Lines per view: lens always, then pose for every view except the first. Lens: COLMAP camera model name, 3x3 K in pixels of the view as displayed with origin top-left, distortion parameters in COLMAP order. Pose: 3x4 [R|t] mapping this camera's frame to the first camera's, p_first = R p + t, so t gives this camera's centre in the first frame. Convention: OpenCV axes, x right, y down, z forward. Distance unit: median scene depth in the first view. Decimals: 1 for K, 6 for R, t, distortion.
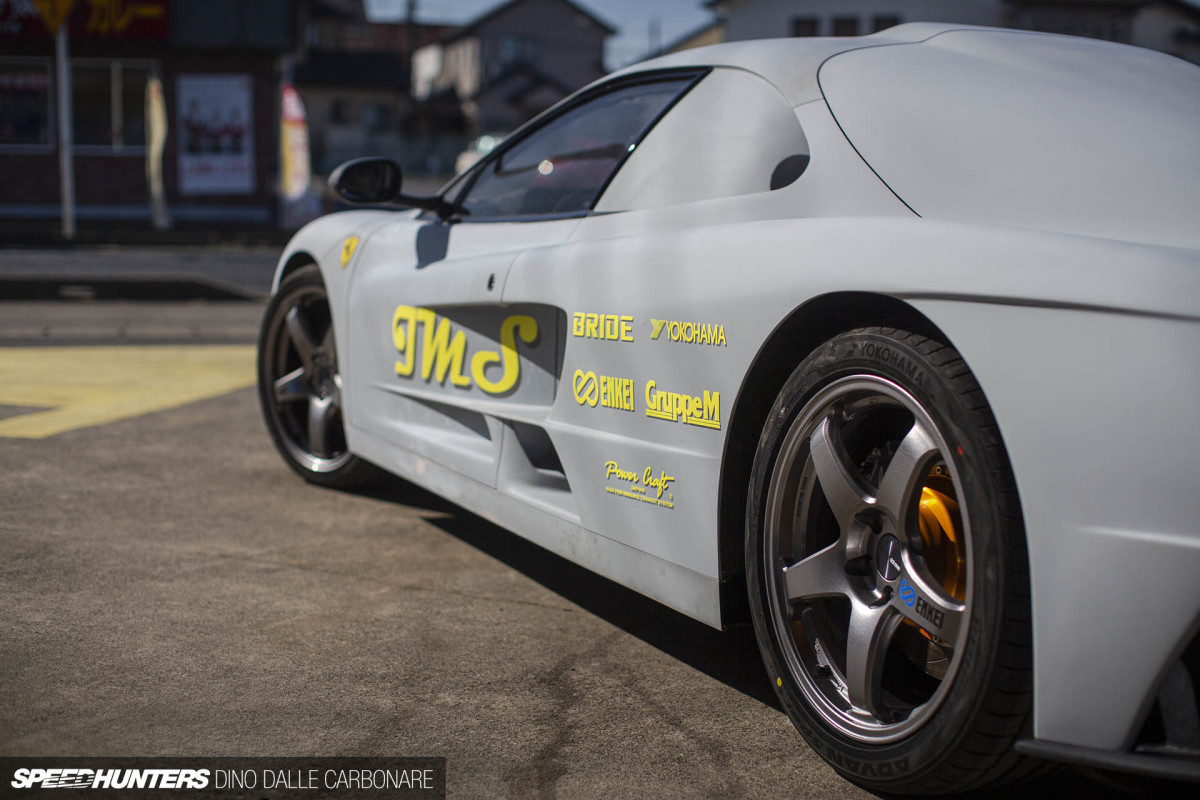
lens RADIAL K [[1748.6, 0, 600.0], [0, 1748.6, 400.0], [0, 0, 1]] dist [-0.152056, 0.188234]
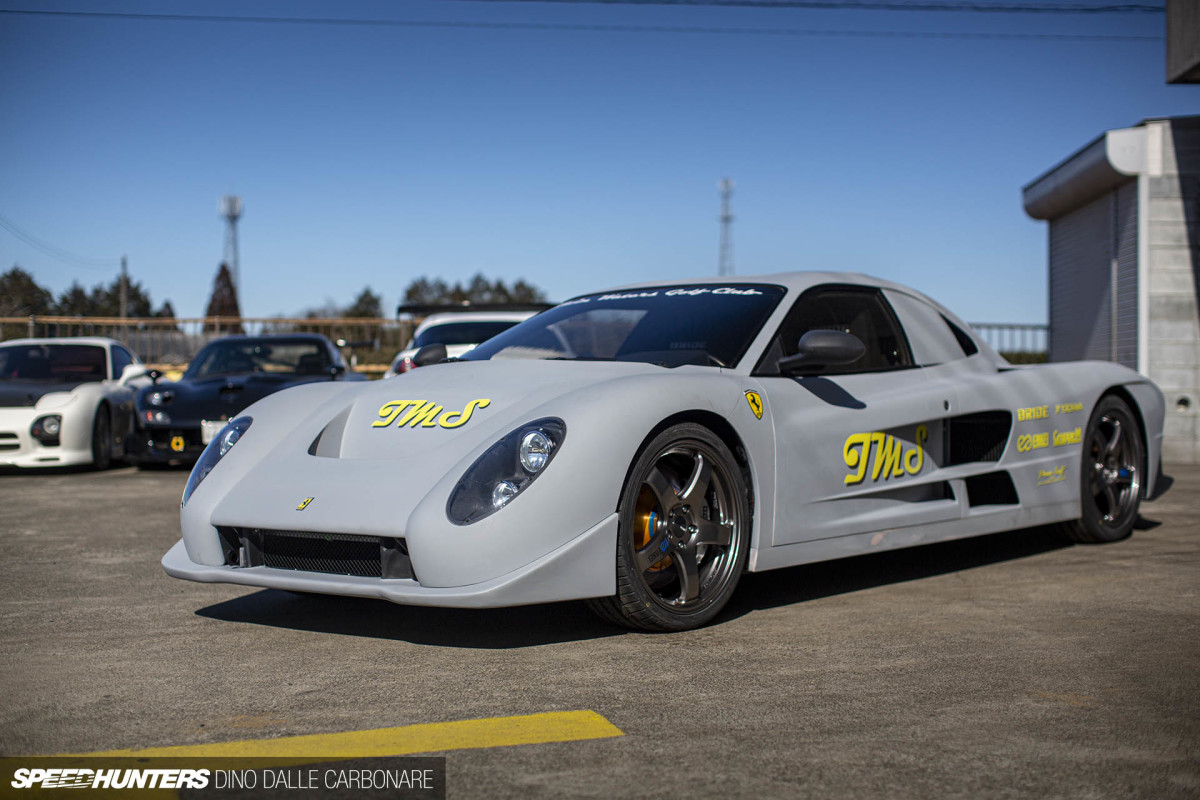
lens RADIAL K [[1748.6, 0, 600.0], [0, 1748.6, 400.0], [0, 0, 1]] dist [-0.152056, 0.188234]
pose [[-0.398438, -0.033654, 0.916578, -0.934241], [0.104536, 0.991149, 0.081834, -0.153932], [-0.911219, 0.128421, -0.391393, 1.222188]]
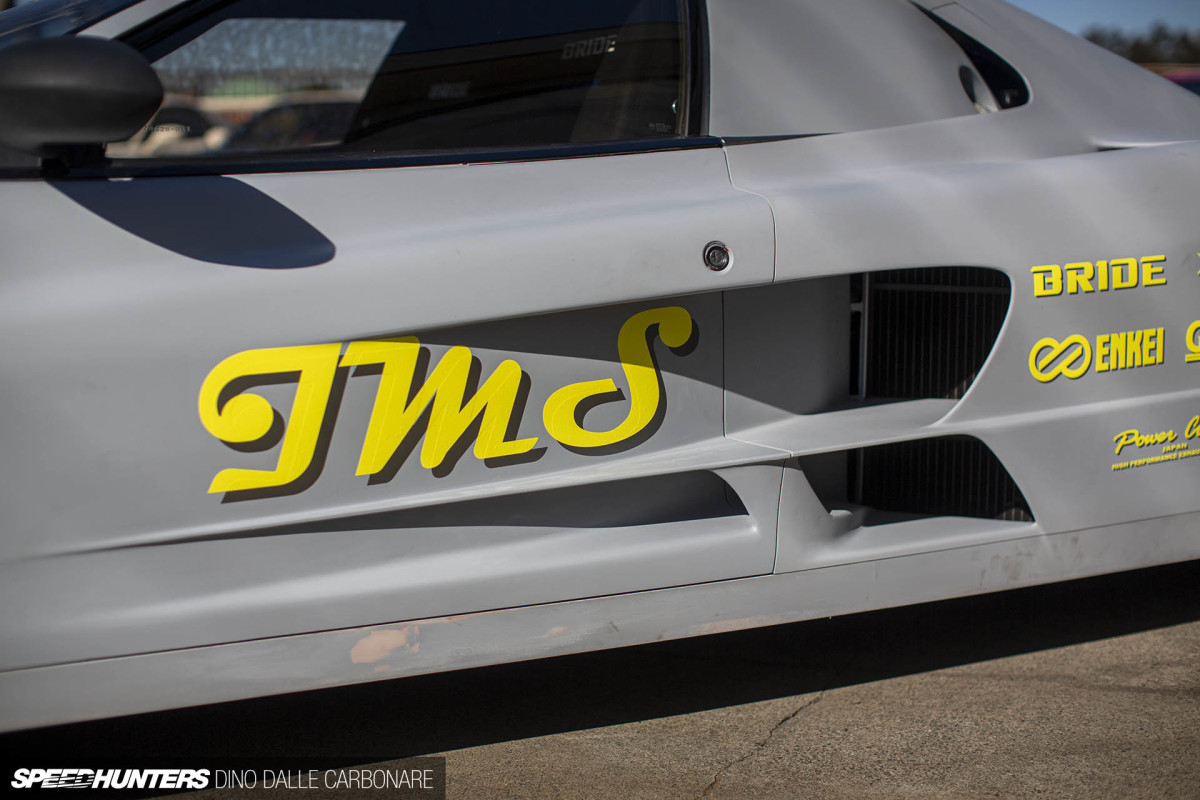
lens RADIAL K [[1748.6, 0, 600.0], [0, 1748.6, 400.0], [0, 0, 1]] dist [-0.152056, 0.188234]
pose [[-0.019705, -0.173356, 0.984662, -0.411194], [0.116423, 0.977755, 0.174470, -0.078871], [-0.993004, 0.118076, 0.000916, 0.637131]]
